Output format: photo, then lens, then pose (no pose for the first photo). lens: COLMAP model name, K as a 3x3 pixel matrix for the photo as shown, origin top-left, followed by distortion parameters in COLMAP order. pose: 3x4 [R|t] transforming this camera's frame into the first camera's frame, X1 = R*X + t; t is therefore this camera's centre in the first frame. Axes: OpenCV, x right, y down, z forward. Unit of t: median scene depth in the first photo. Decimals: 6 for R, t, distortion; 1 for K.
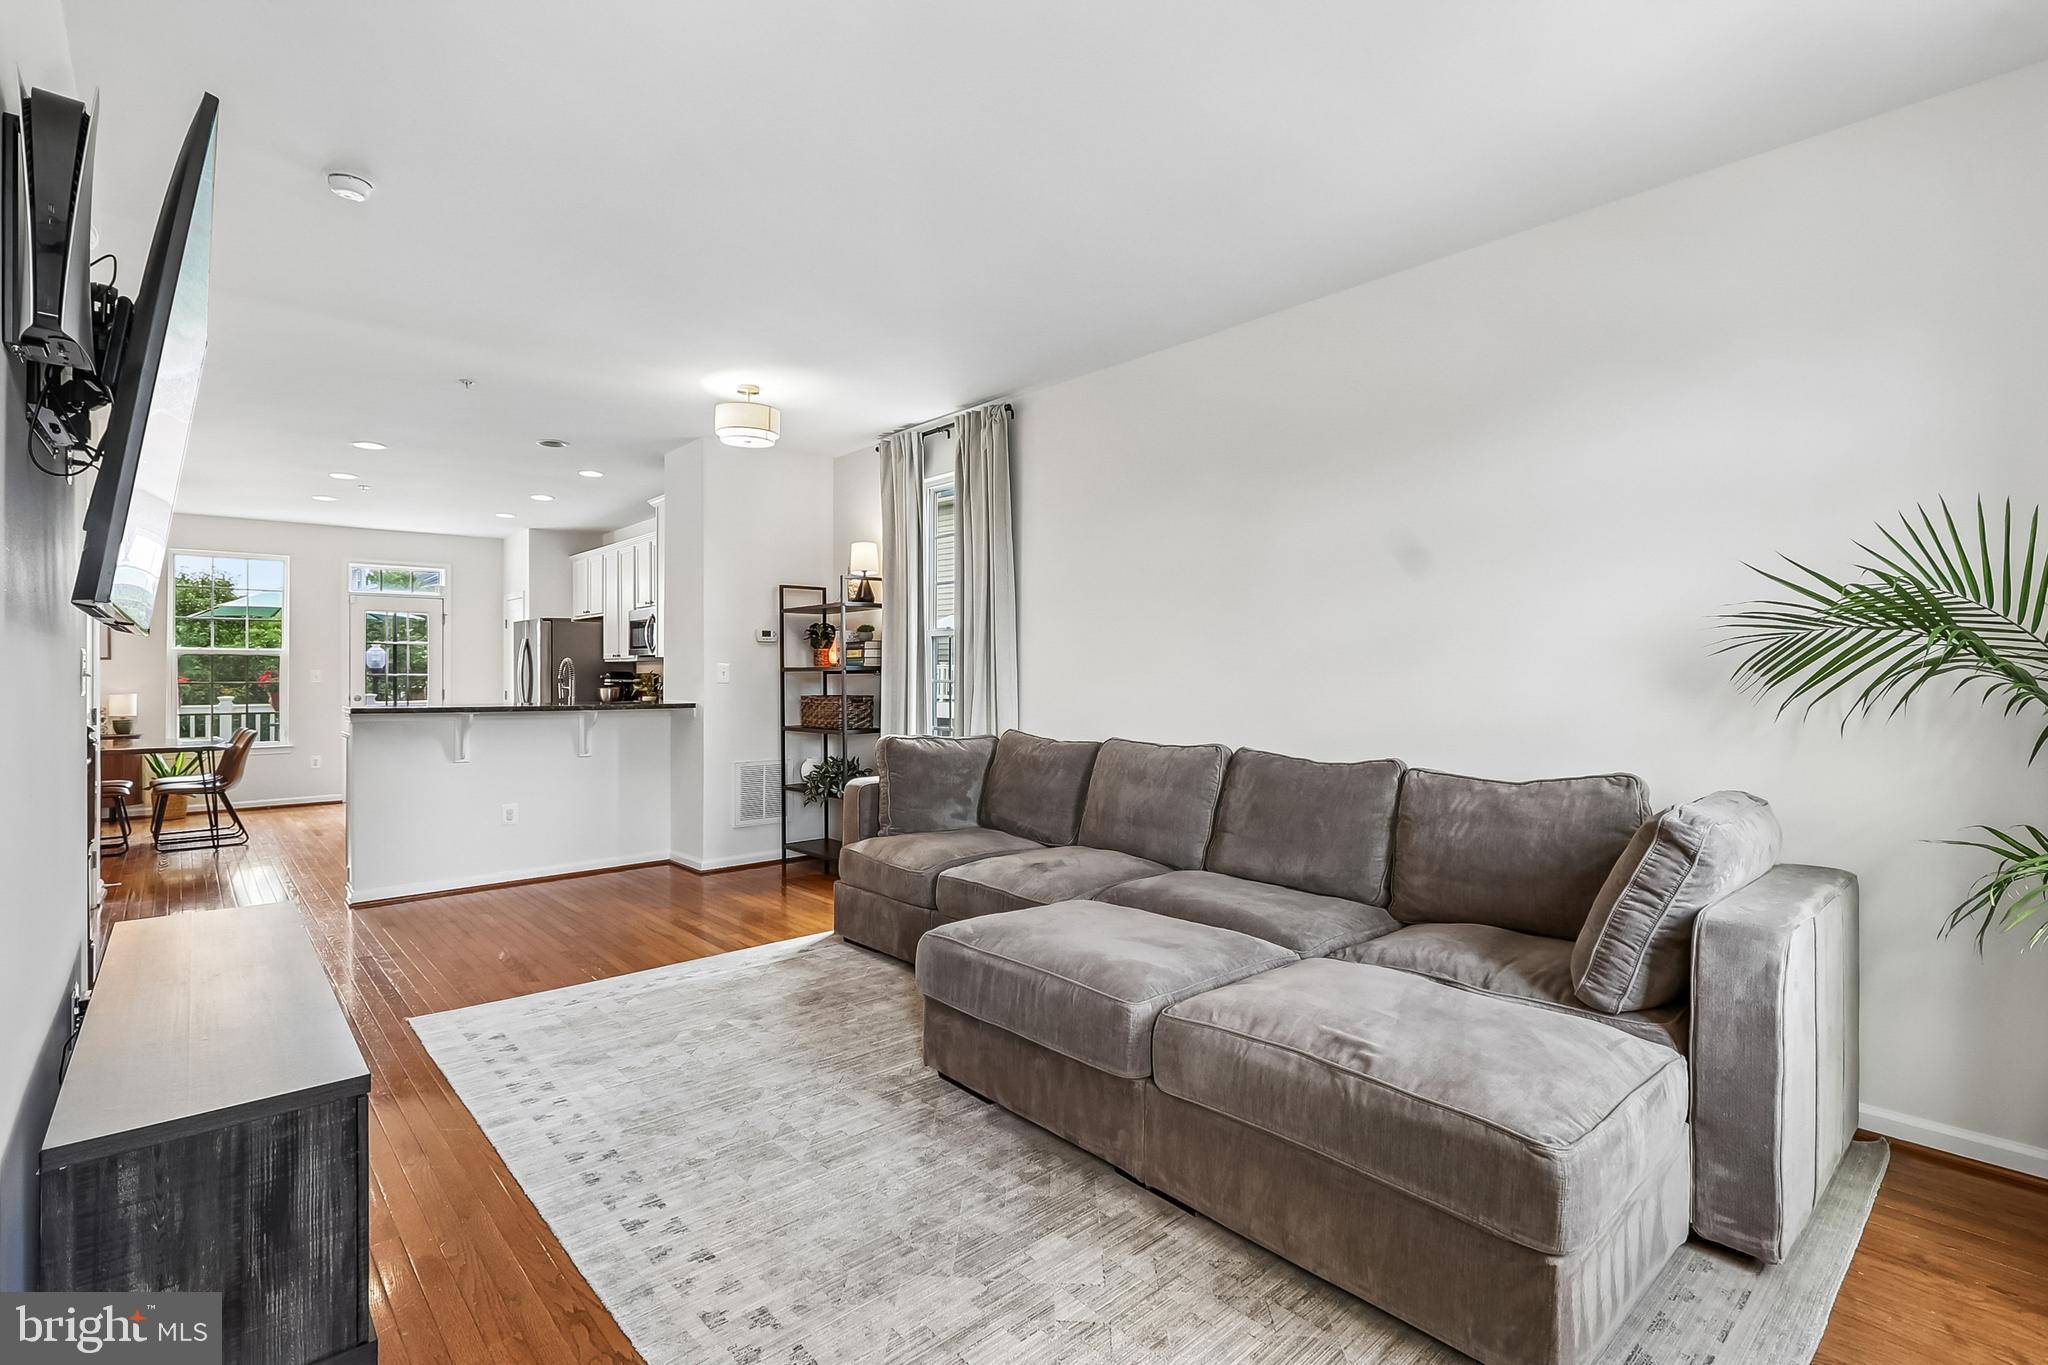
lens RADIAL K [[950.1, 0, 1015.9], [0, 950.1, 657.5], [0, 0, 1]] dist [0.004131, -0.001562]
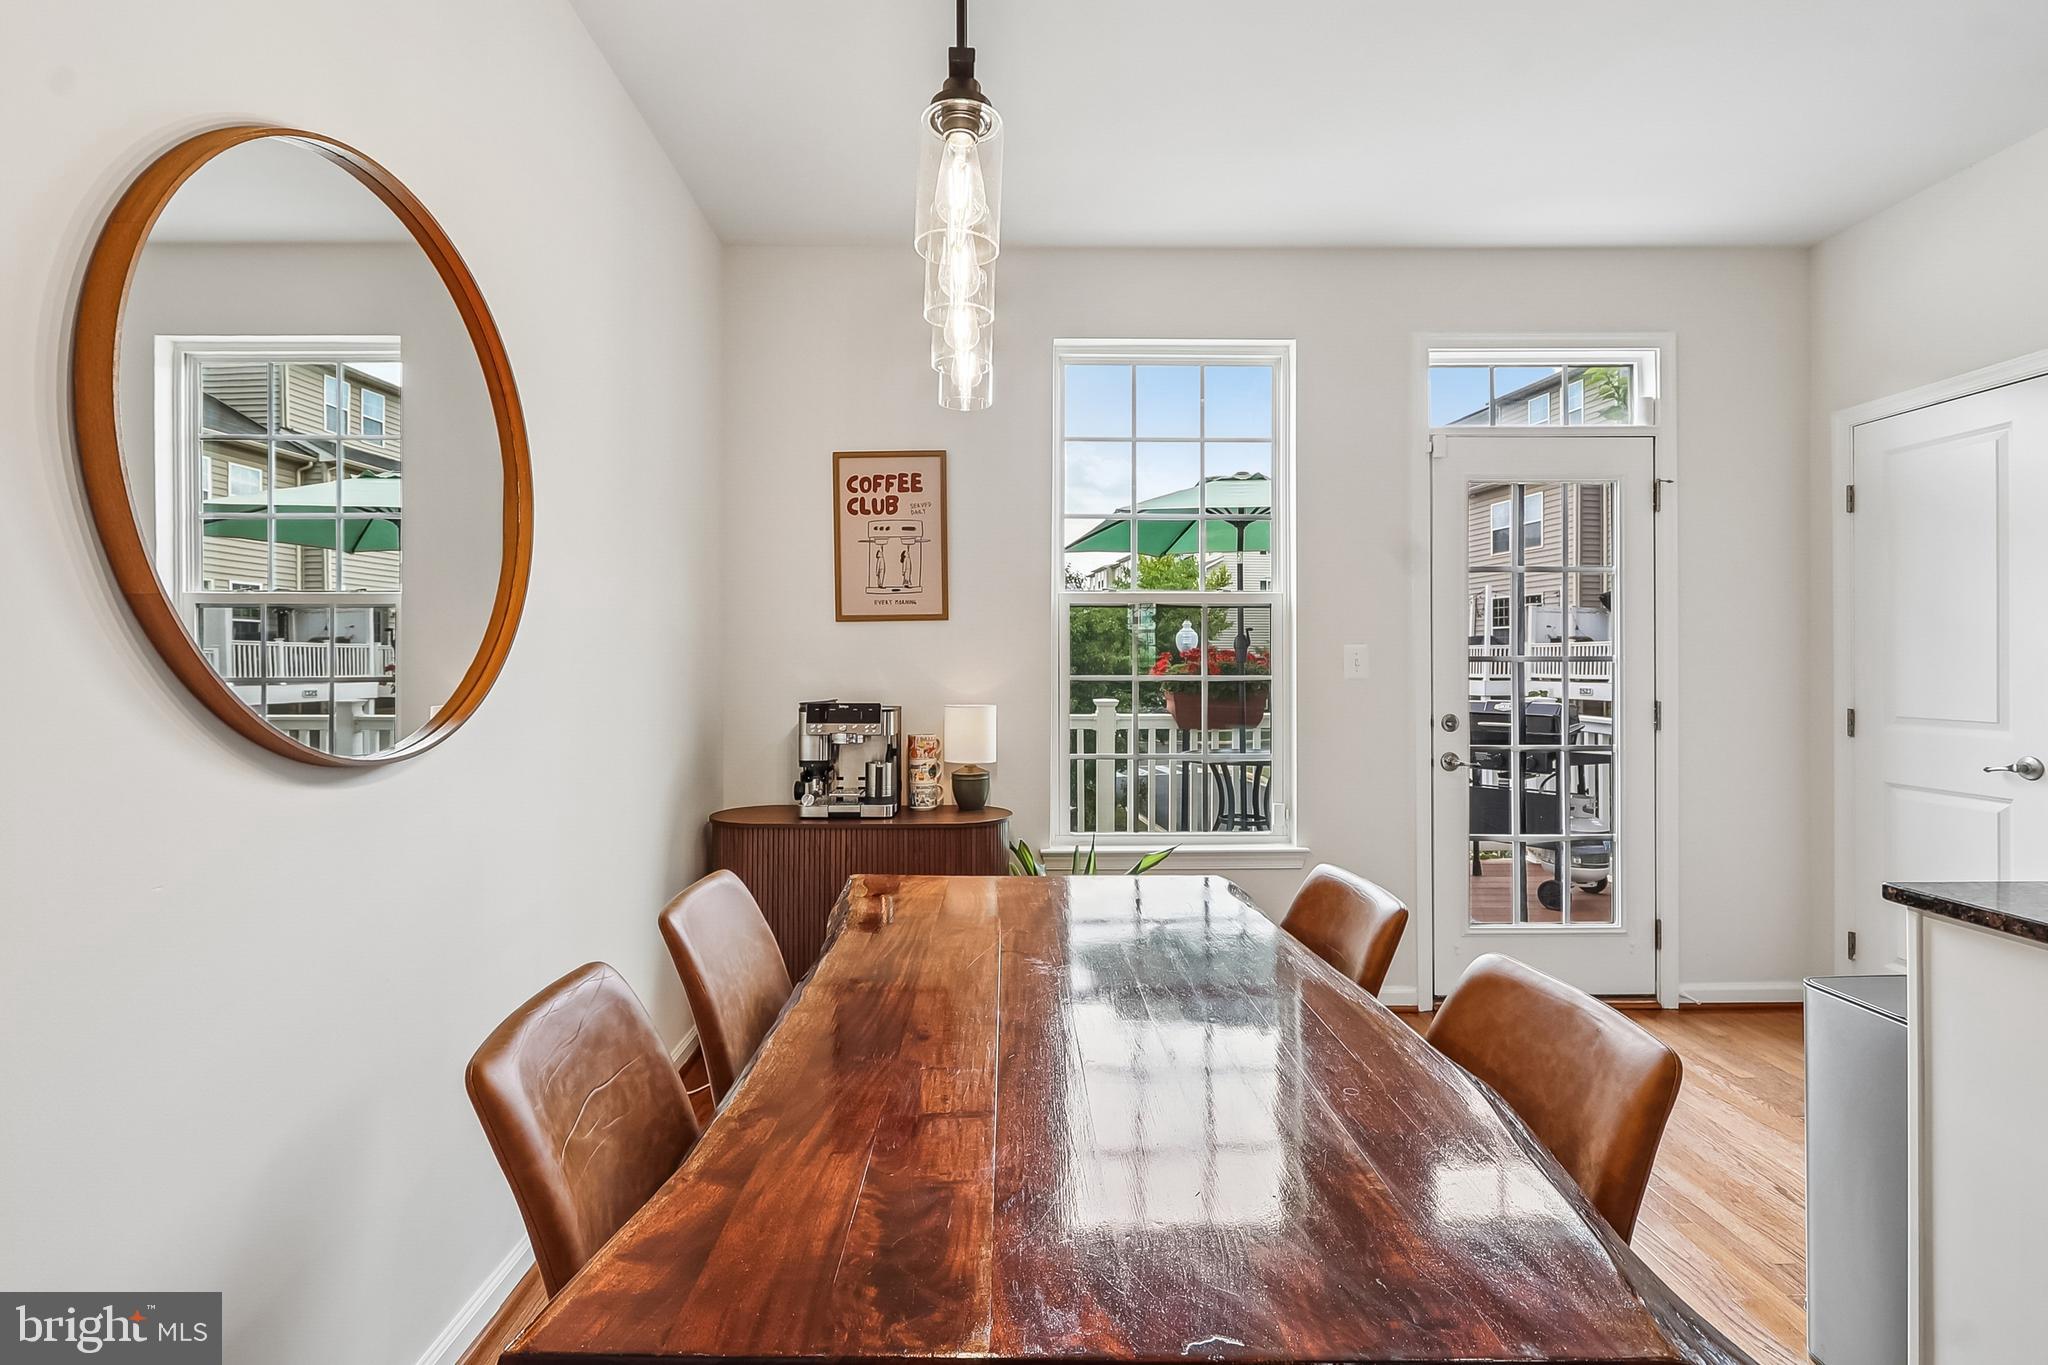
lens RADIAL K [[950.1, 0, 1018.5], [0, 950.1, 656.8], [0, 0, 1]] dist [0.004131, -0.001562]
pose [[0.757873, -0.002012, -0.652399, -0.609060], [0.009262, 0.999928, 0.007676, 0.013794], [0.652336, -0.011860, 0.757837, 0.654712]]
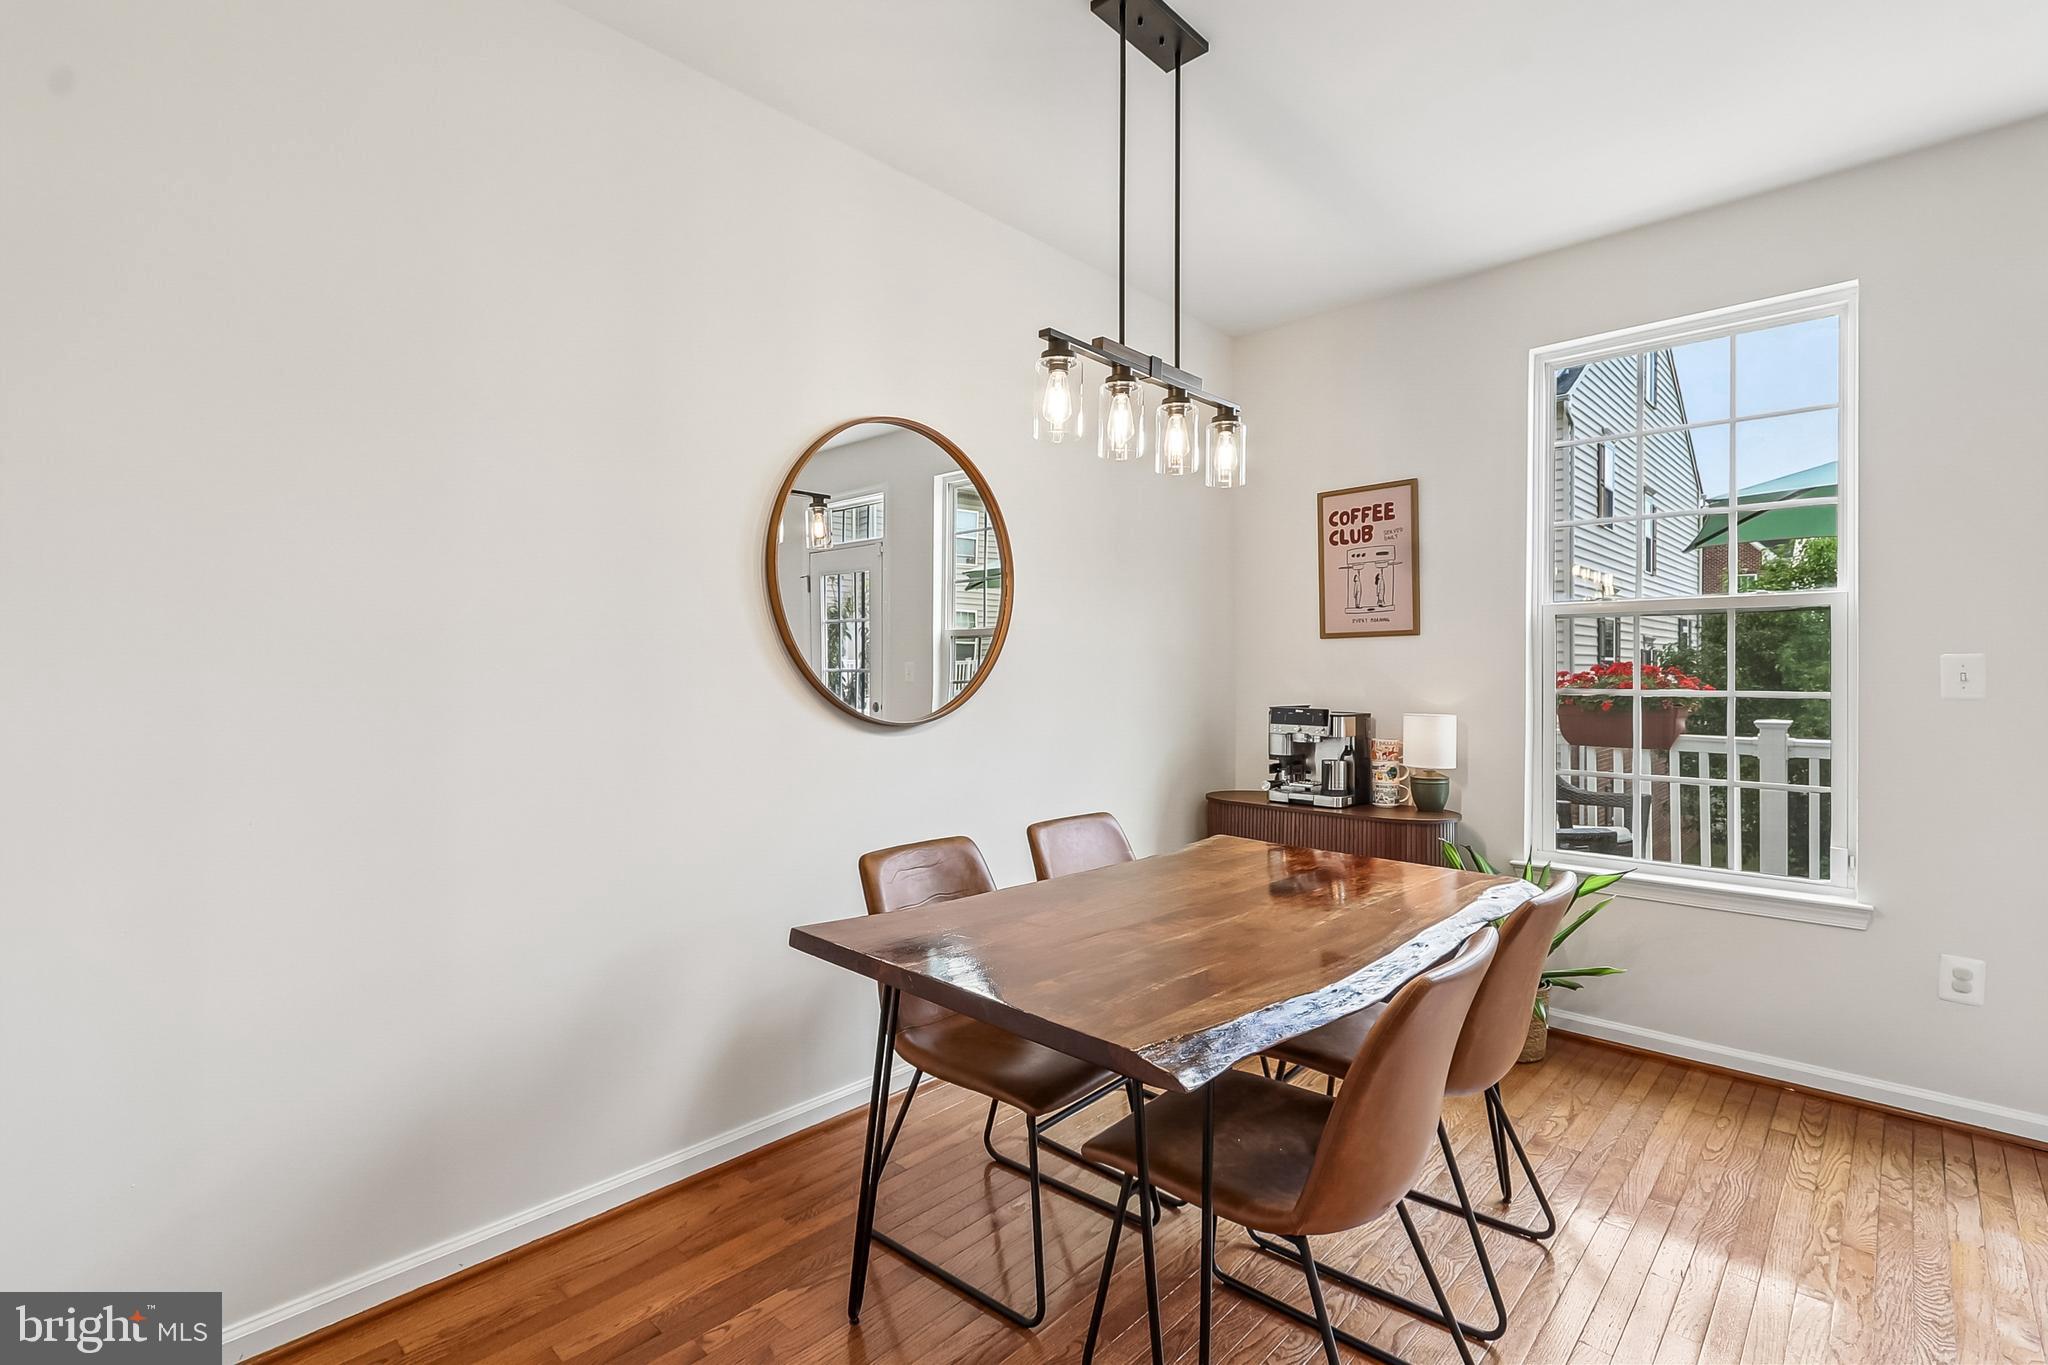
lens RADIAL K [[950.1, 0, 1004.0], [0, 950.1, 664.3], [0, 0, 1]] dist [0.004131, -0.001562]
pose [[0.078014, -0.005668, -0.996936, -0.487572], [0.012837, 0.999907, -0.004680, 0.014012], [0.996870, -0.012432, 0.078079, 0.712116]]
